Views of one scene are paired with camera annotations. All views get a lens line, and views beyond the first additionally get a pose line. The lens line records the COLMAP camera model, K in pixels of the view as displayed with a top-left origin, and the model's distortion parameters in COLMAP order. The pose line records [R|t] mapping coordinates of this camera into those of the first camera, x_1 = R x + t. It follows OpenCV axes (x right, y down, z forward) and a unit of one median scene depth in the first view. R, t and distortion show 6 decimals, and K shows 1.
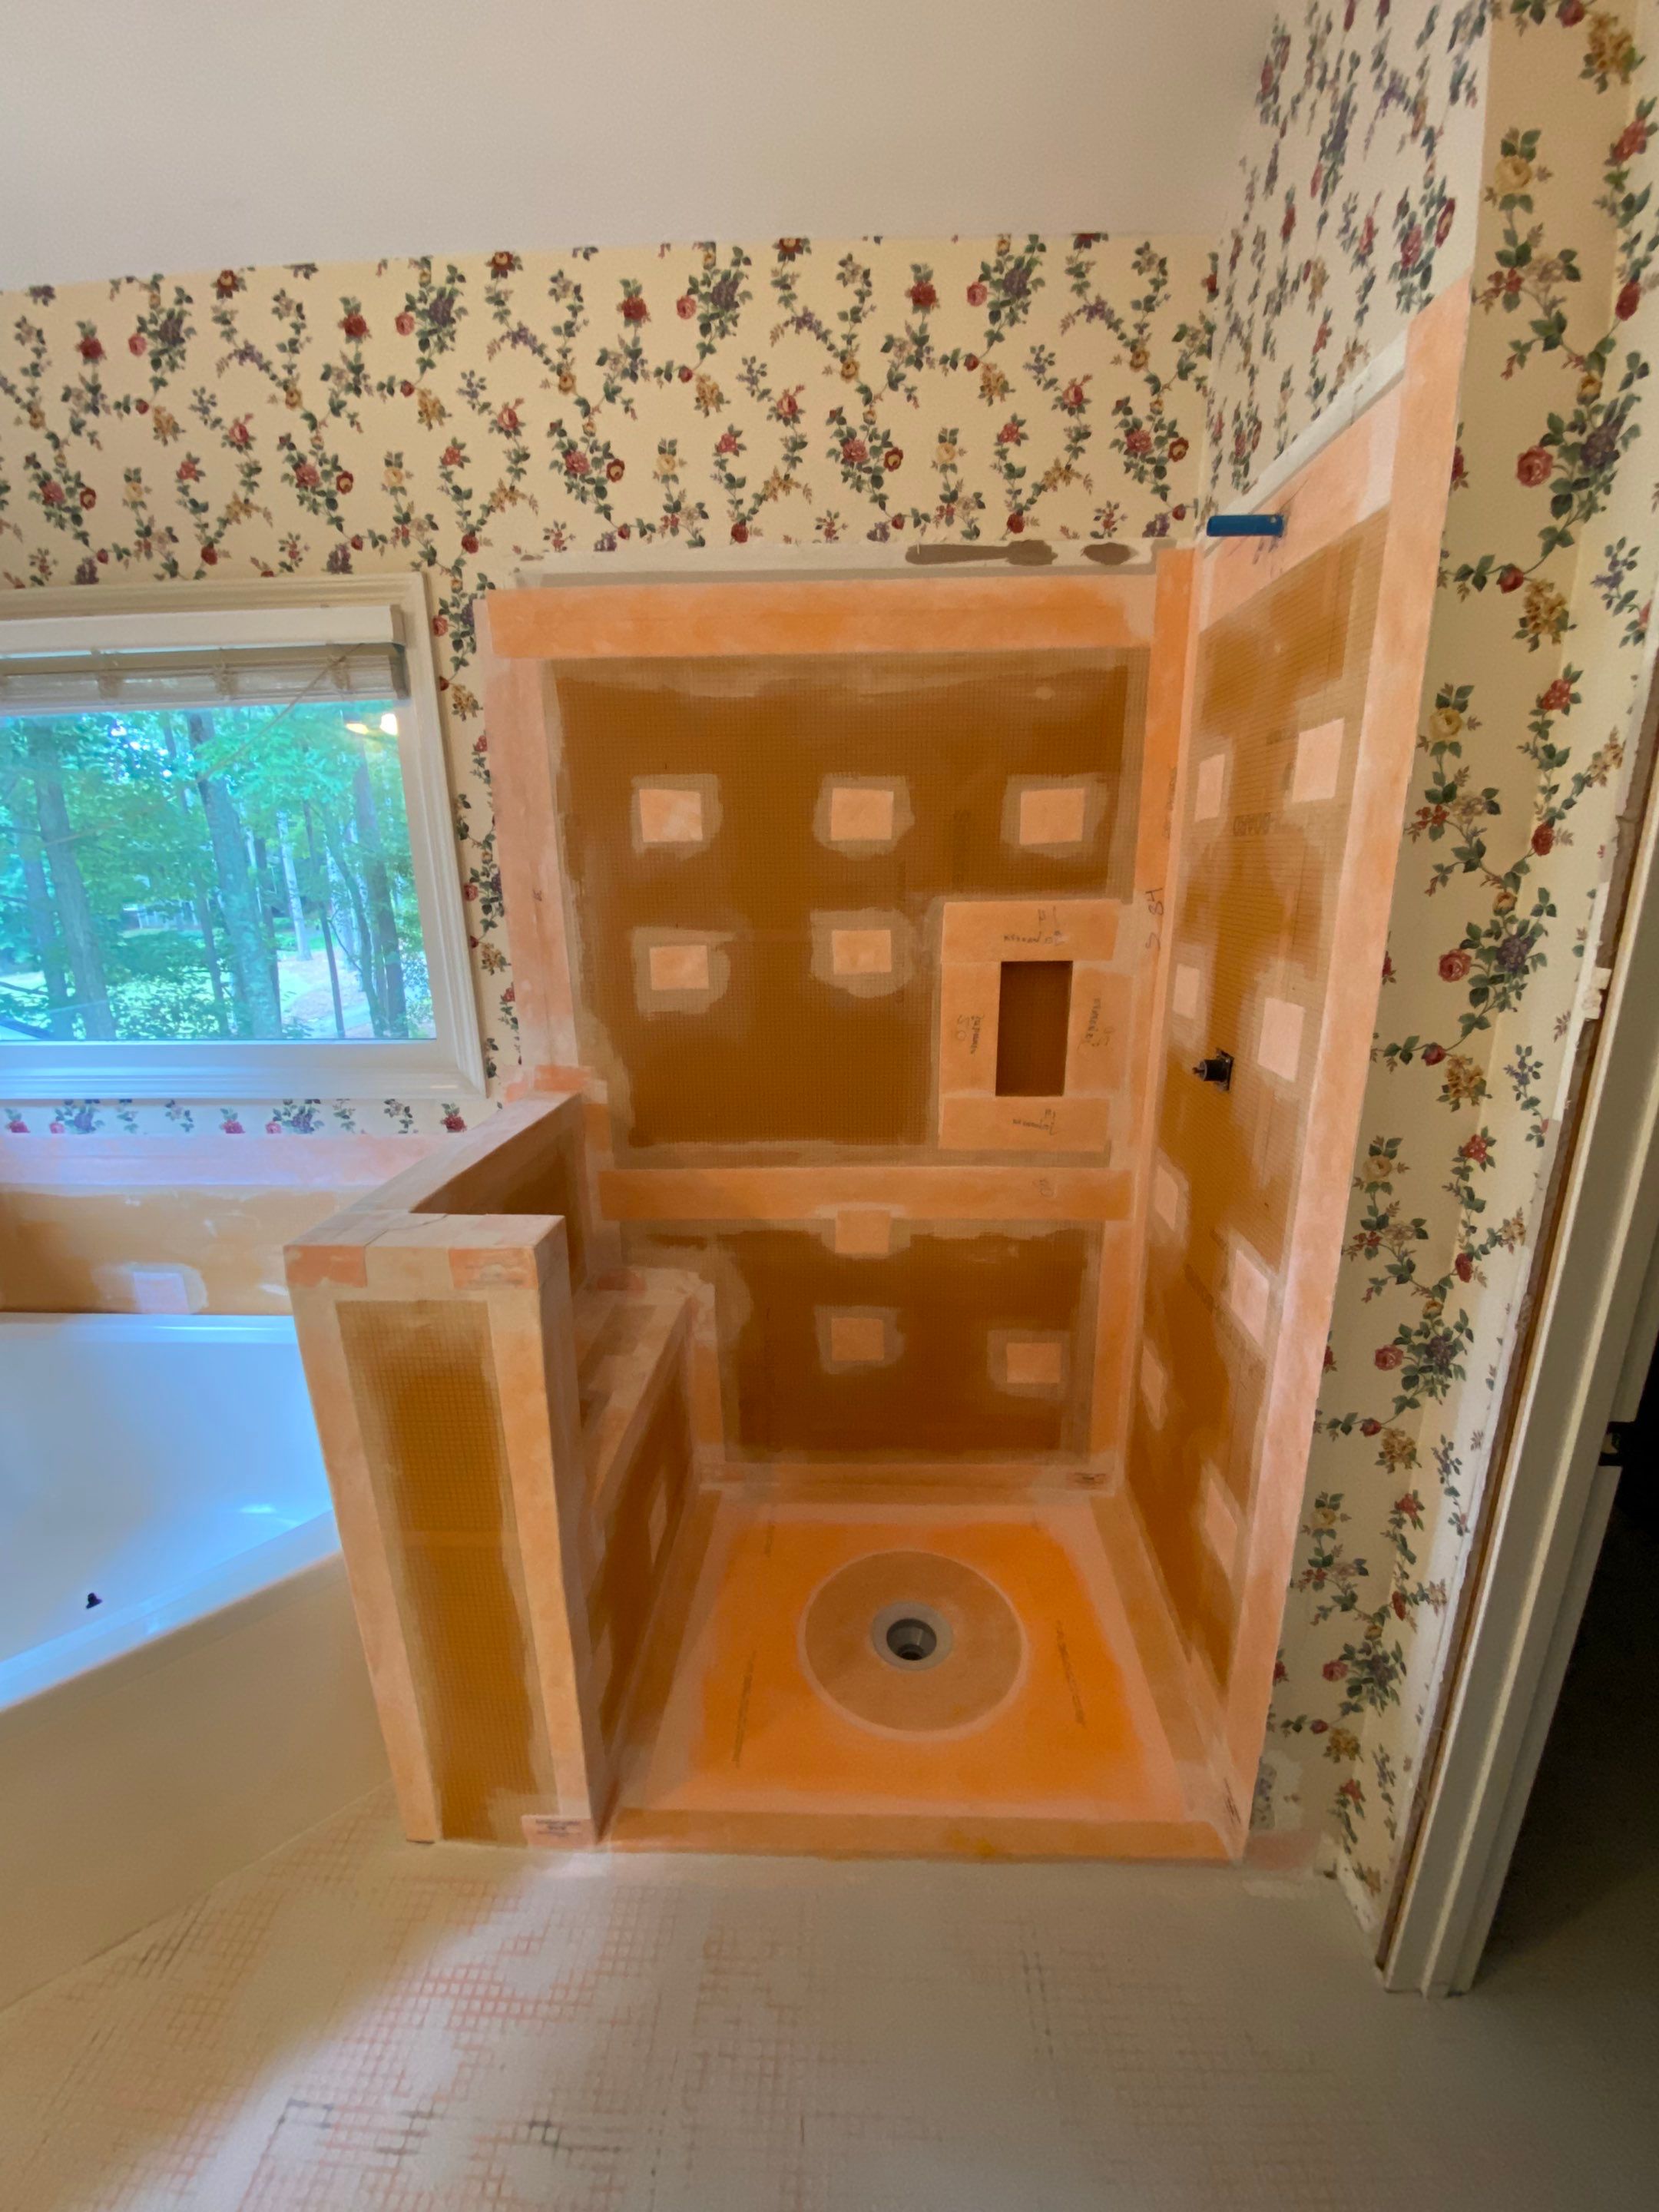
lens RADIAL K [[894.5, 0, 837.9], [0, 894.5, 1102.3], [0, 0, 1]] dist [0.006910, -0.014940]
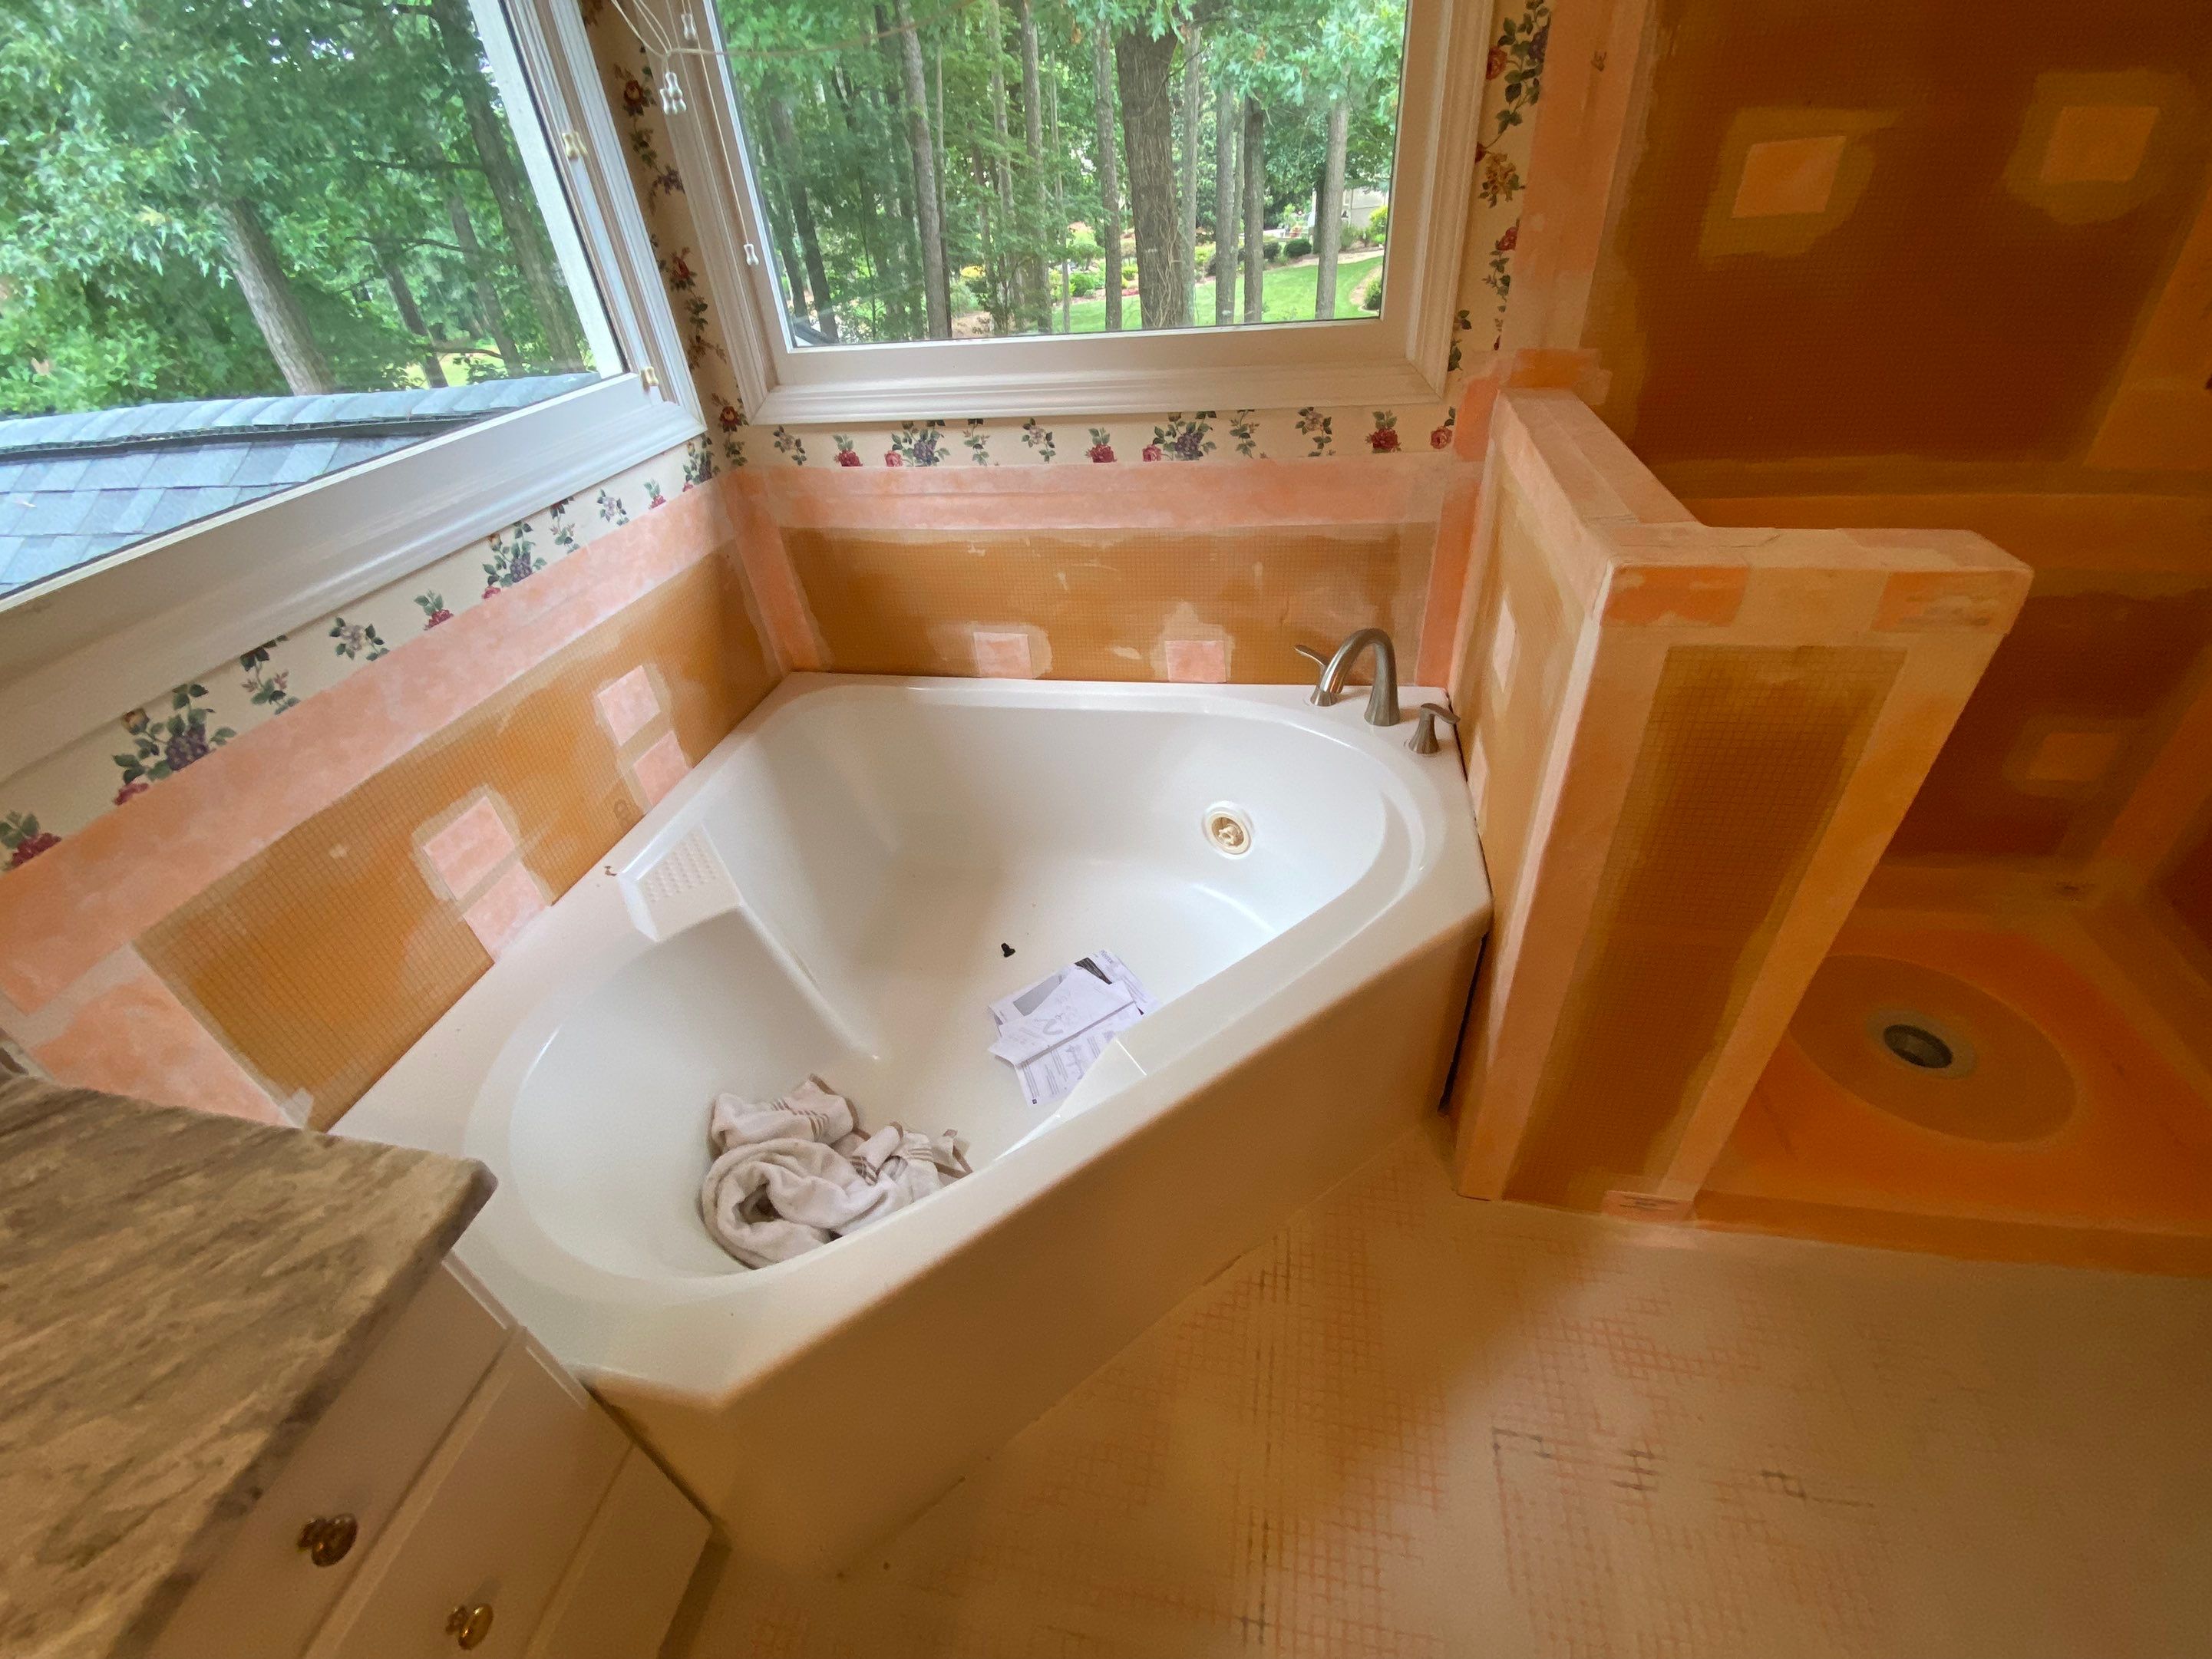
lens RADIAL K [[903.0, 0, 1100.5], [0, 903.0, 834.9], [0, 0, 1]] dist [0.000518, -0.009466]
pose [[0.984601, 0.045875, -0.168689, -0.615173], [0.019747, 0.929593, 0.368059, 0.057993], [0.173697, -0.365723, 0.914372, 0.124169]]
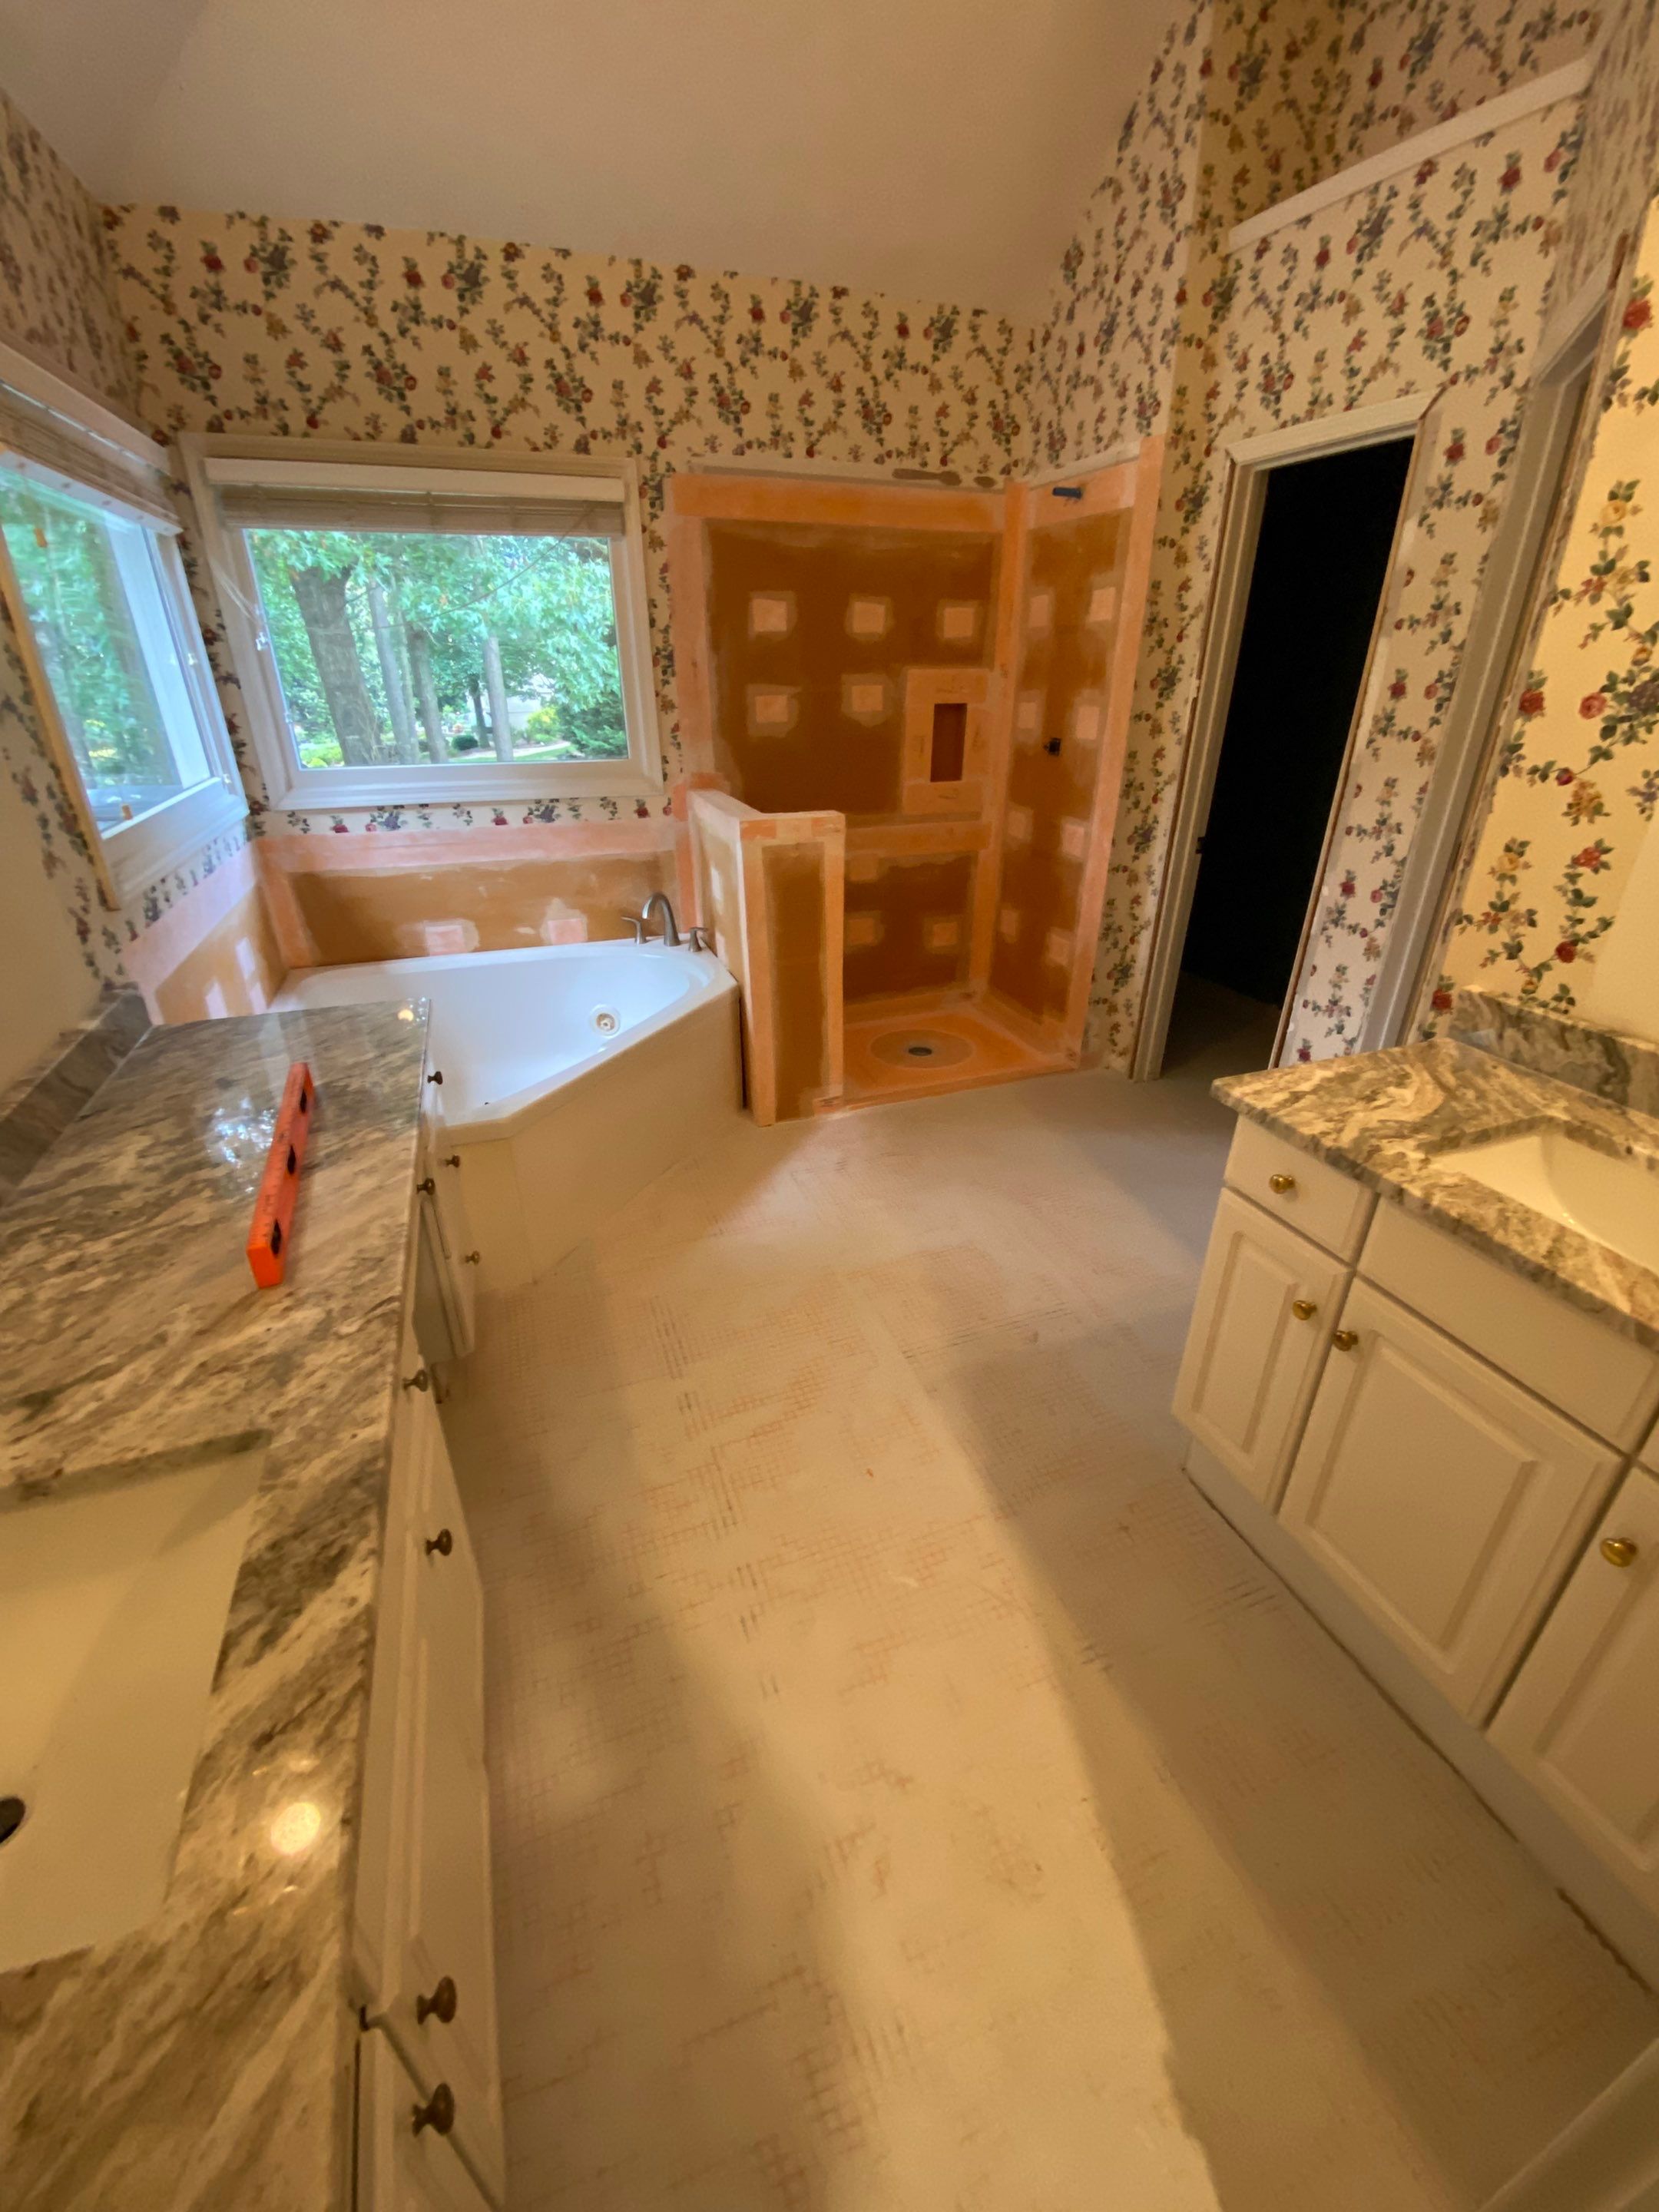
lens RADIAL K [[894.5, 0, 829.1], [0, 894.5, 1105.1], [0, 0, 1]] dist [0.006910, -0.014940]
pose [[0.923313, -0.159703, 0.349269, -0.913251], [0.091408, 0.974687, 0.204033, 0.295732], [-0.373013, -0.156460, 0.914539, -0.889870]]
